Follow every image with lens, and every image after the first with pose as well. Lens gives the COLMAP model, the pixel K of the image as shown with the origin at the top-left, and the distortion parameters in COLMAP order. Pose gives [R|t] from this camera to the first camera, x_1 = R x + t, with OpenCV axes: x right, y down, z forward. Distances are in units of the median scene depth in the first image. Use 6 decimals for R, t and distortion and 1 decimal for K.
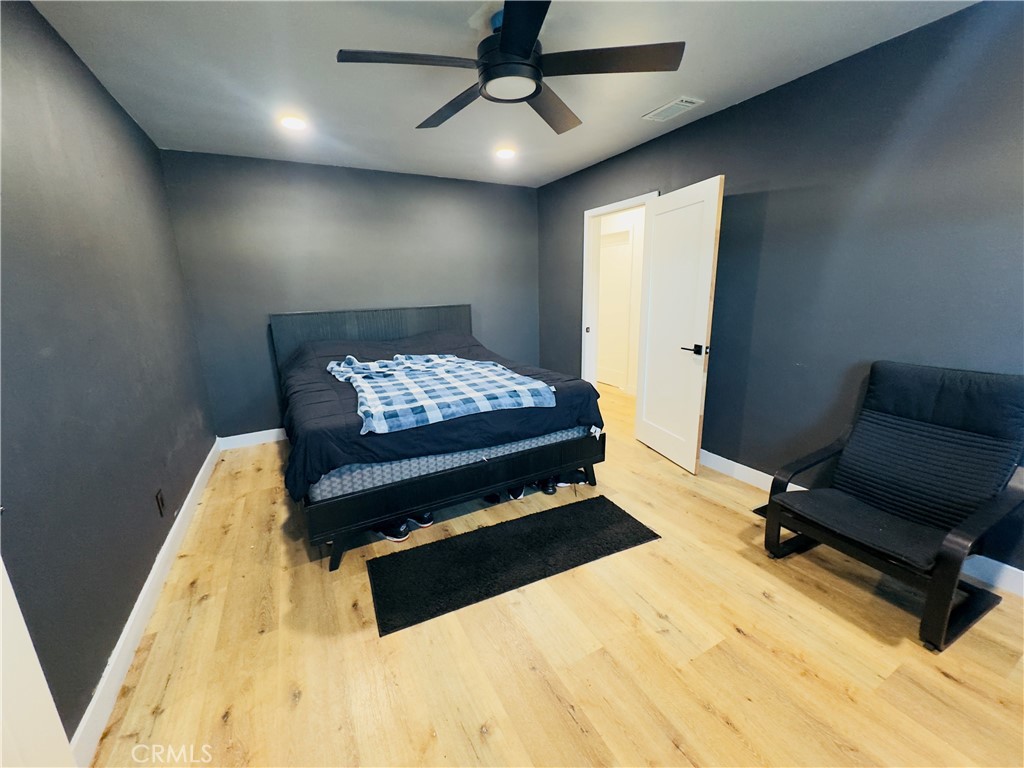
lens RADIAL K [[405.6, 0, 513.2], [0, 405.6, 380.9], [0, 0, 1]] dist [-0.002382, -0.000310]
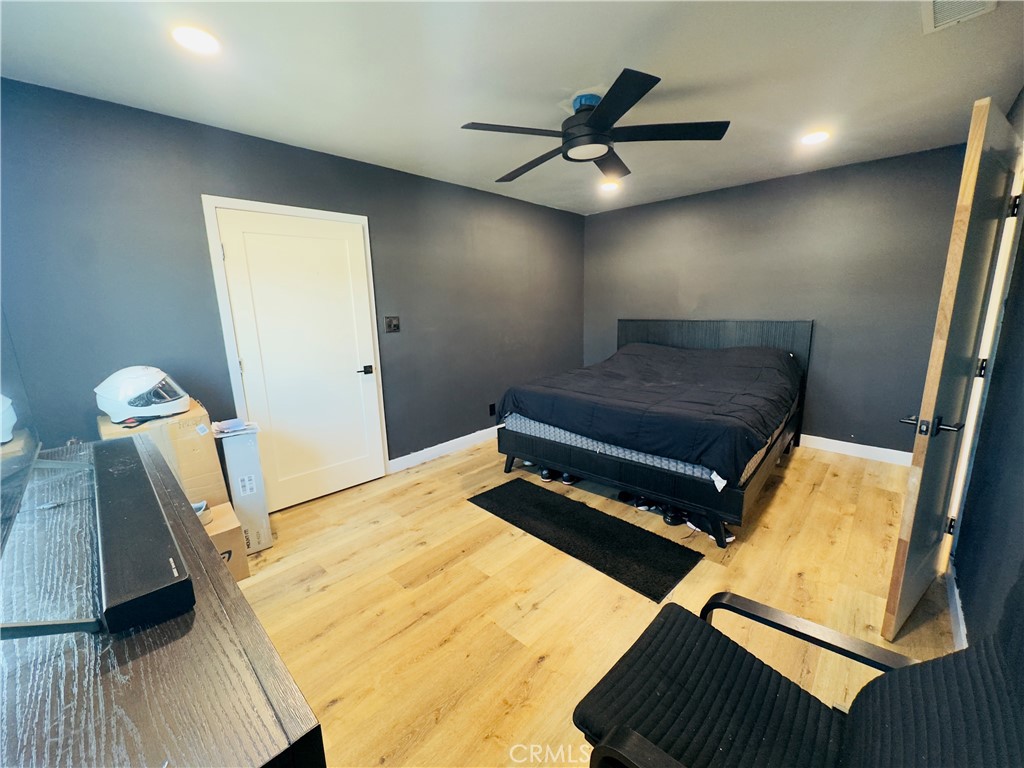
lens RADIAL K [[411.3, 0, 511.1], [0, 411.3, 385.7], [0, 0, 1]] dist [-0.001814, 0.000086]
pose [[0.315489, 0.204071, -0.926726, 1.133217], [-0.192218, 0.970100, 0.148185, -0.144272], [0.929257, 0.131382, 0.345282, 0.417565]]
